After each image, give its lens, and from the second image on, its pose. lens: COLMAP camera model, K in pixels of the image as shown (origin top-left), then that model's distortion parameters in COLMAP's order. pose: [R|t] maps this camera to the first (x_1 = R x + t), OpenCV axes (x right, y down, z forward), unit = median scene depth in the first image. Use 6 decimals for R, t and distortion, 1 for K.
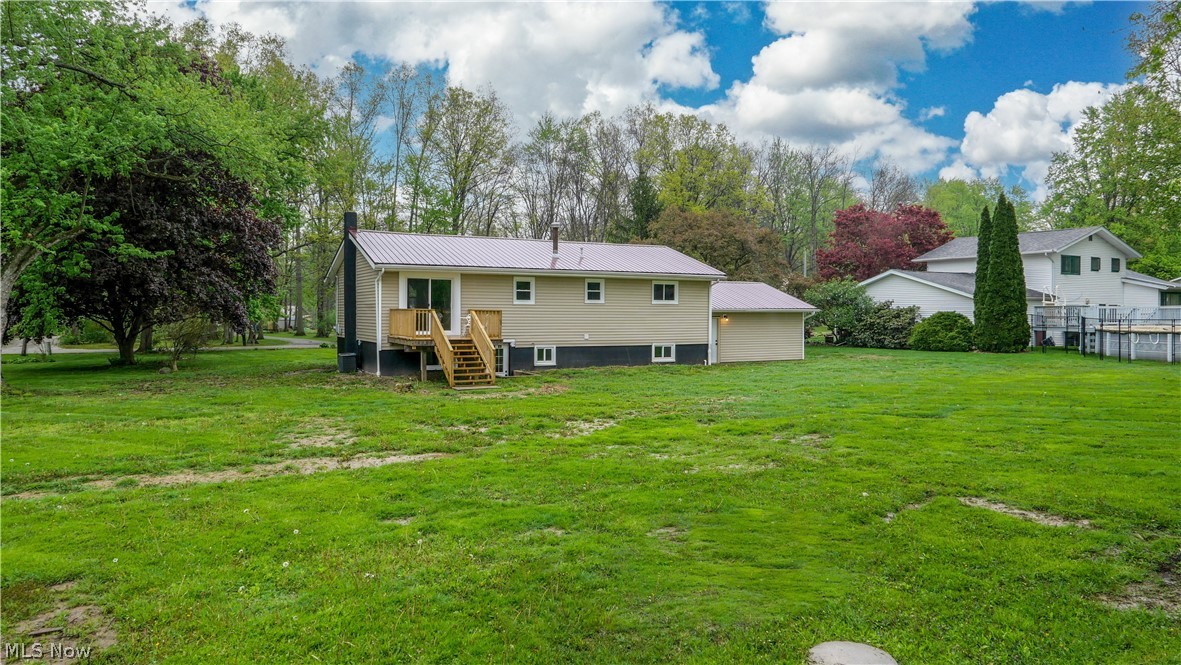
lens RADIAL K [[804.0, 0, 590.5], [0, 804.0, 332.5], [0, 0, 1]] dist [-0.036076, 0.000001]
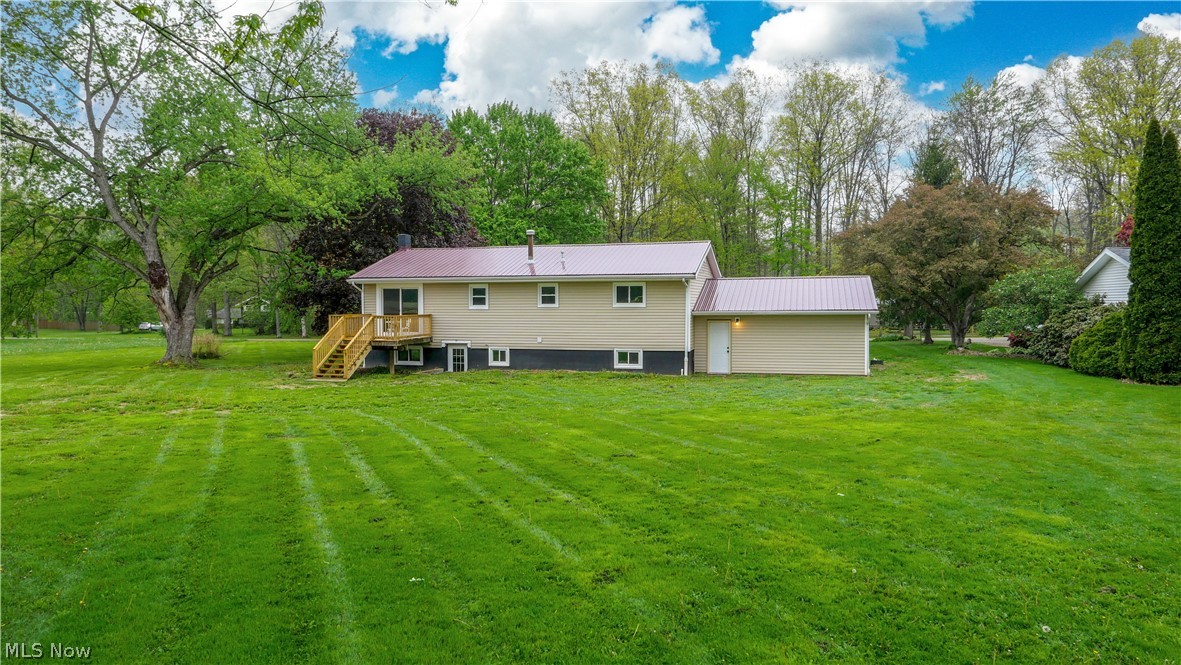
lens RADIAL K [[804.0, 0, 590.5], [0, 804.0, 332.5], [0, 0, 1]] dist [-0.036076, 0.000001]
pose [[0.703459, 0.019128, -0.710479, 0.735039], [-0.010484, 0.999808, 0.016538, -0.020931], [0.710659, -0.004185, 0.703524, 0.309345]]
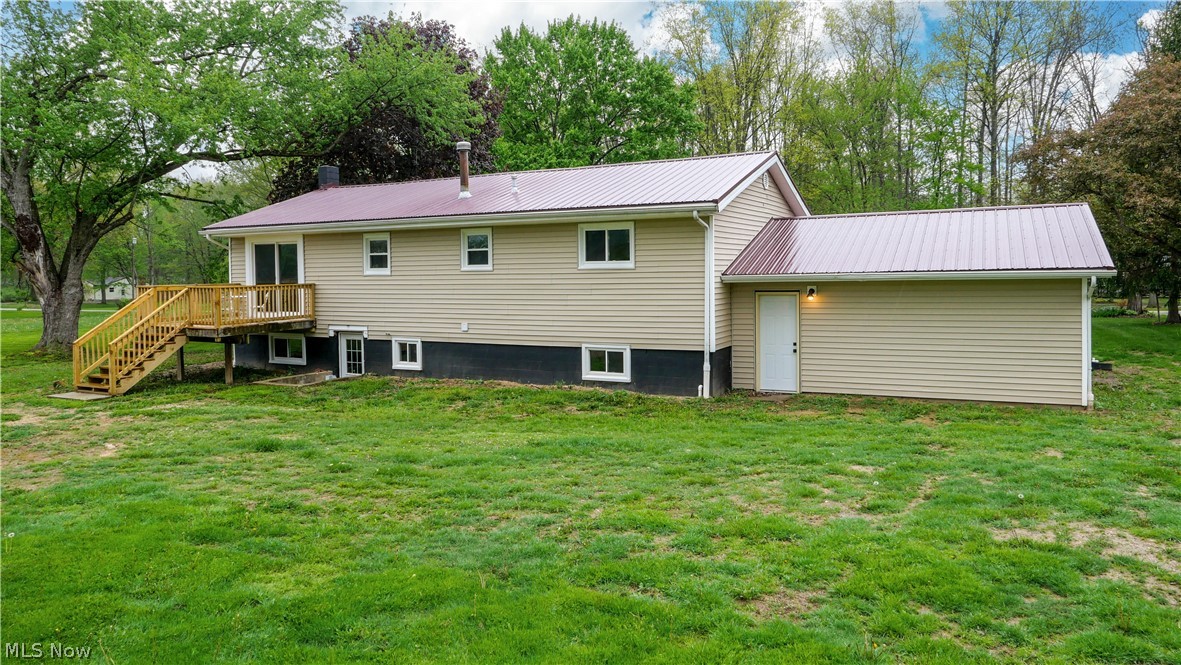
lens RADIAL K [[812.6, 0, 586.2], [0, 812.6, 286.7], [0, 0, 1]] dist [-0.025731, 0.000799]
pose [[0.548863, 0.003345, -0.835905, 0.523313], [-0.005039, 0.999987, 0.000693, -0.024264], [0.835897, 0.003831, 0.548873, 0.710657]]
